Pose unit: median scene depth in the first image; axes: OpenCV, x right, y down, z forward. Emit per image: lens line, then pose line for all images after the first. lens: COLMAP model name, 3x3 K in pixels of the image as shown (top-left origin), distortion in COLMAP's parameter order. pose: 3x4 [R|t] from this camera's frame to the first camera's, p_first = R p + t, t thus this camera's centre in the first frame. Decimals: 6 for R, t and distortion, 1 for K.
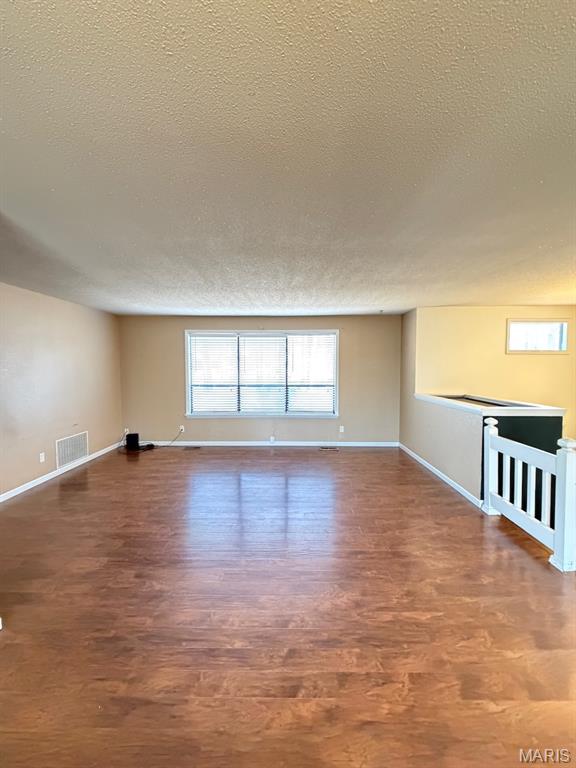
lens RADIAL K [[305.5, 0, 289.2], [0, 305.5, 379.8], [0, 0, 1]] dist [-0.002009, 0.000595]
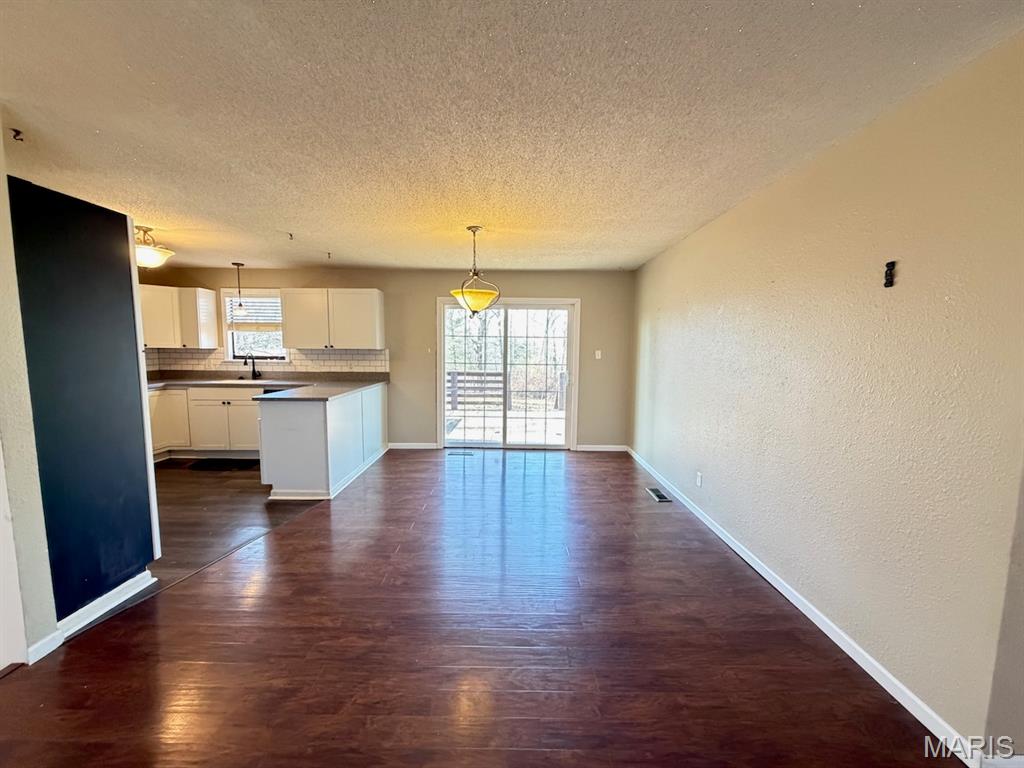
lens RADIAL K [[407.4, 0, 509.9], [0, 407.4, 384.3], [0, 0, 1]] dist [-0.002009, 0.000595]
pose [[-0.999954, -0.008787, -0.003717, -0.020936], [-0.009226, 0.989814, 0.142071, -0.017439], [0.002431, 0.142099, -0.989850, 0.932146]]
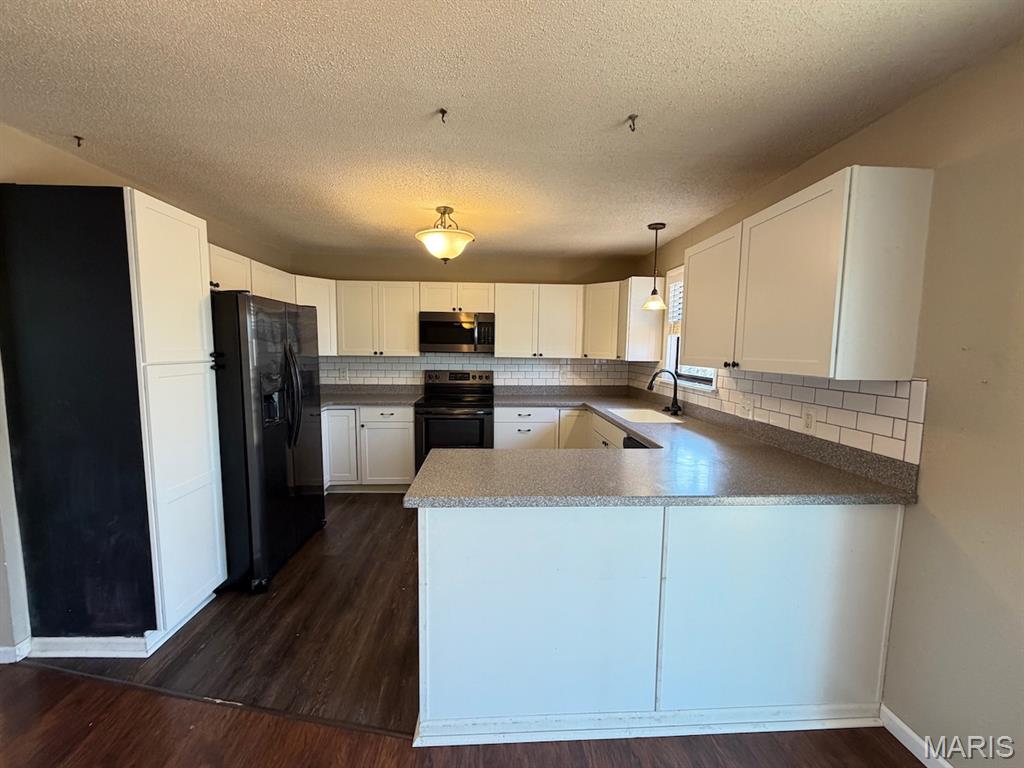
lens RADIAL K [[407.4, 0, 508.1], [0, 407.4, 383.9], [0, 0, 1]] dist [-0.002009, 0.000595]
pose [[-0.056444, -0.090875, 0.994261, 0.054840], [0.035600, 0.995033, 0.092967, 0.028794], [-0.997771, 0.040643, -0.052929, -0.331308]]
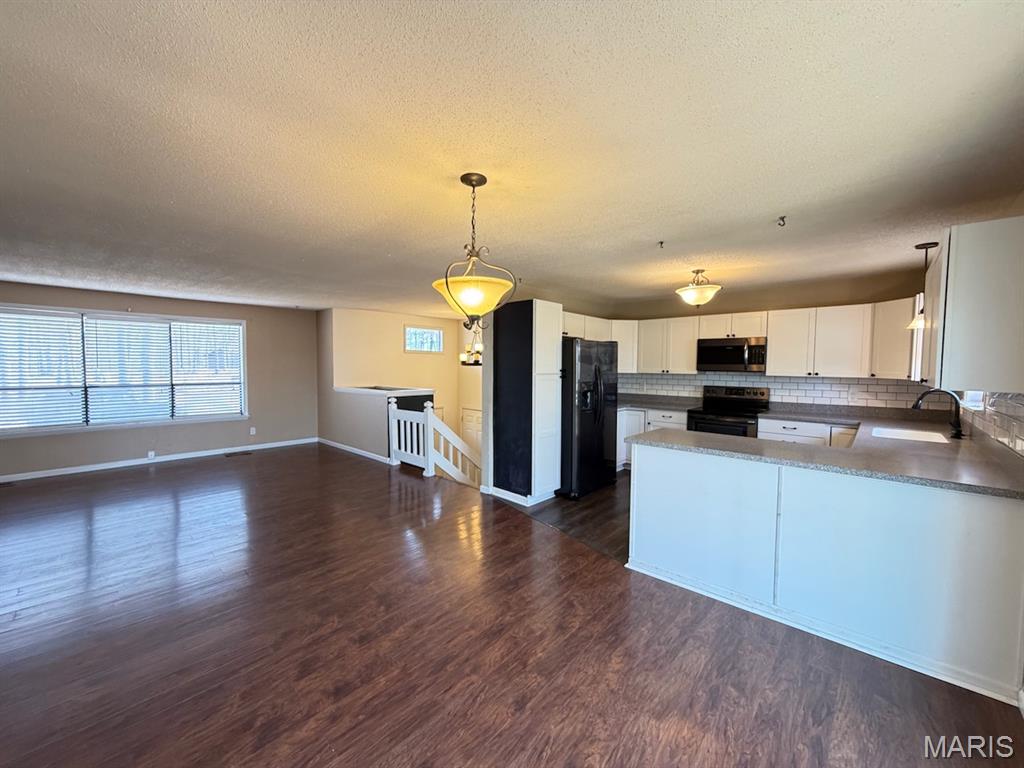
lens RADIAL K [[407.4, 0, 508.7], [0, 407.4, 385.5], [0, 0, 1]] dist [-0.002009, 0.000595]
pose [[0.670219, -0.032429, 0.741455, -0.382059], [0.027559, 0.999443, 0.018801, 0.046433], [-0.741652, 0.007833, 0.670739, -0.674000]]
